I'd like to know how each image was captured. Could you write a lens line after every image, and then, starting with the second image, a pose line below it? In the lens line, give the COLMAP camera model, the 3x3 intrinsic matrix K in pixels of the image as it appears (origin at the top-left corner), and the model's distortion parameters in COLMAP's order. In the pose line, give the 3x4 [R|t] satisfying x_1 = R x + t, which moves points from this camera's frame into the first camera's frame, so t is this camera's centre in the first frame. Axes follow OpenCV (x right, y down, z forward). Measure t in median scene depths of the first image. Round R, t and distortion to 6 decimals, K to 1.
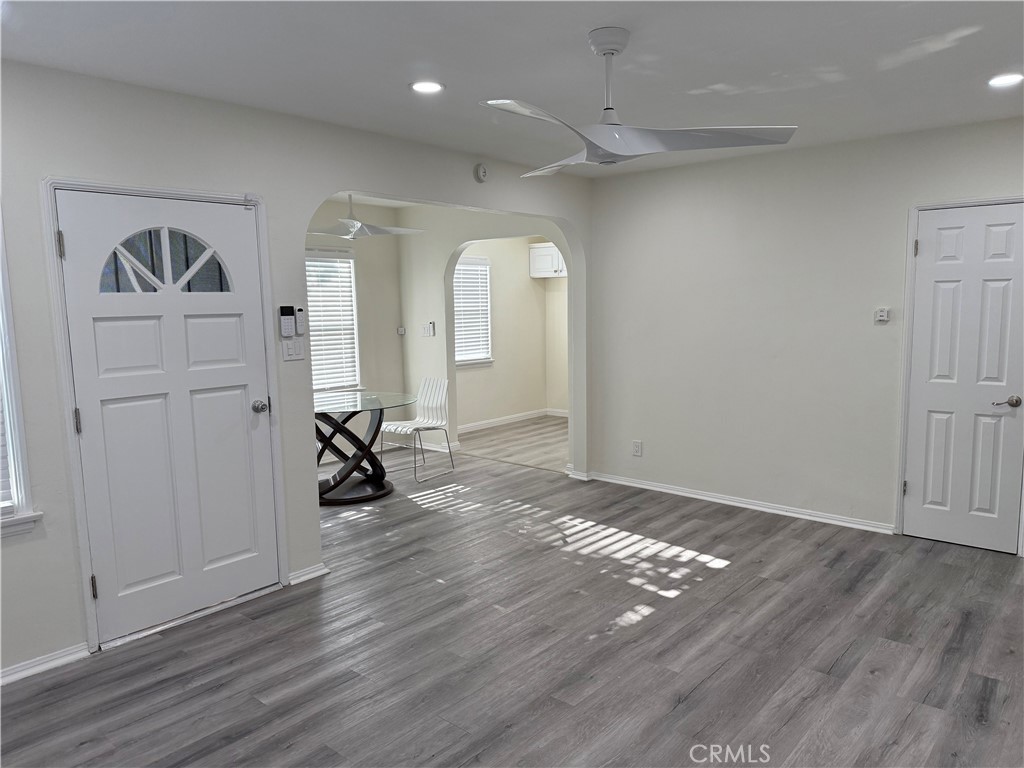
lens RADIAL K [[712.7, 0, 512.0], [0, 712.7, 384.0], [0, 0, 1]] dist [0.077285, -0.150845]
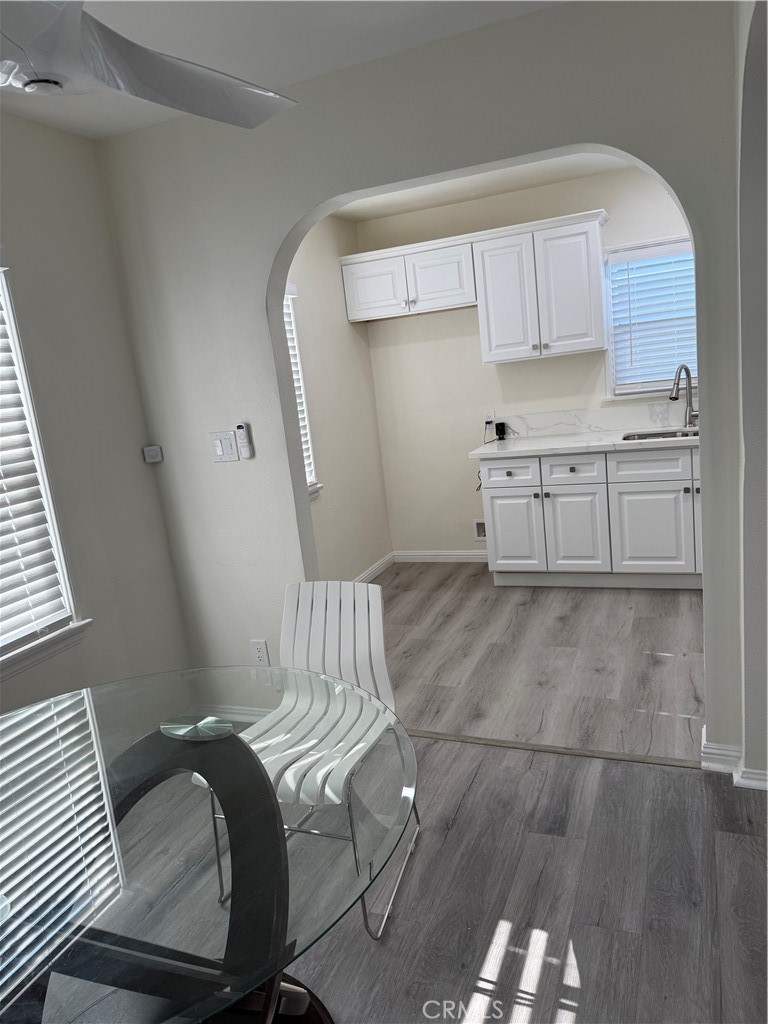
lens RADIAL K [[712.7, 0, 366.6], [0, 712.7, 511.7], [0, 0, 1]] dist [0.077285, -0.150845]
pose [[0.946459, -0.147448, 0.287185, -0.248205], [0.130730, 0.988450, 0.076655, -0.089273], [-0.295170, -0.035007, 0.954803, 0.885437]]
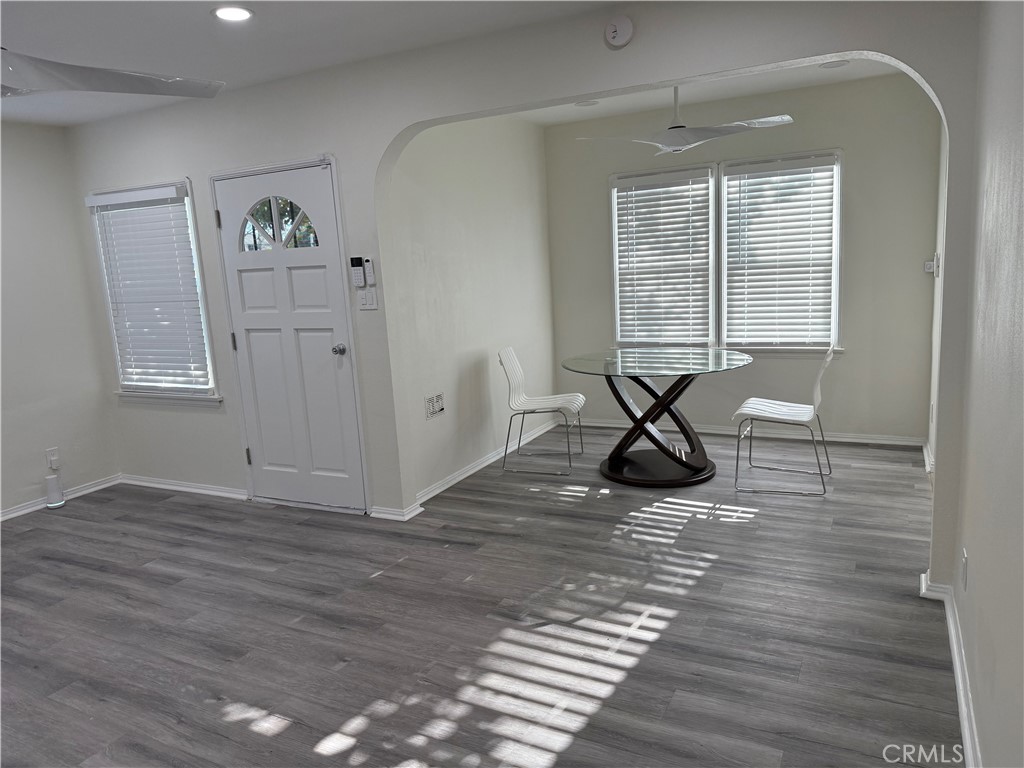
lens RADIAL K [[712.7, 0, 512.0], [0, 712.7, 384.0], [0, 0, 1]] dist [0.077285, -0.150845]
pose [[0.233649, 0.180226, -0.955472, 0.595007], [-0.058645, 0.983494, 0.171171, -0.092868], [0.970551, 0.016040, 0.240362, 0.758752]]
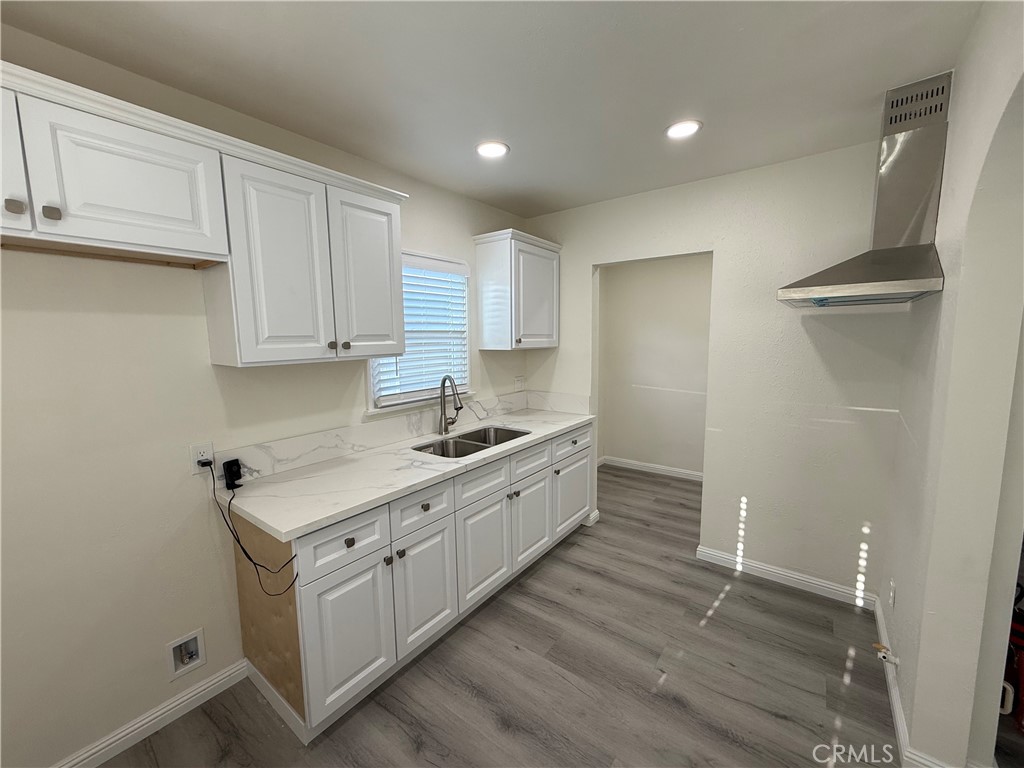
lens RADIAL K [[409.4, 0, 512.0], [0, 409.4, 384.0], [0, 0, 1]] dist [-0.001045, -0.000397]
pose [[-0.071097, -0.091122, 0.993299, -0.120042], [0.133938, 0.985928, 0.100033, -0.182729], [-0.988436, 0.140153, -0.057892, 1.594224]]
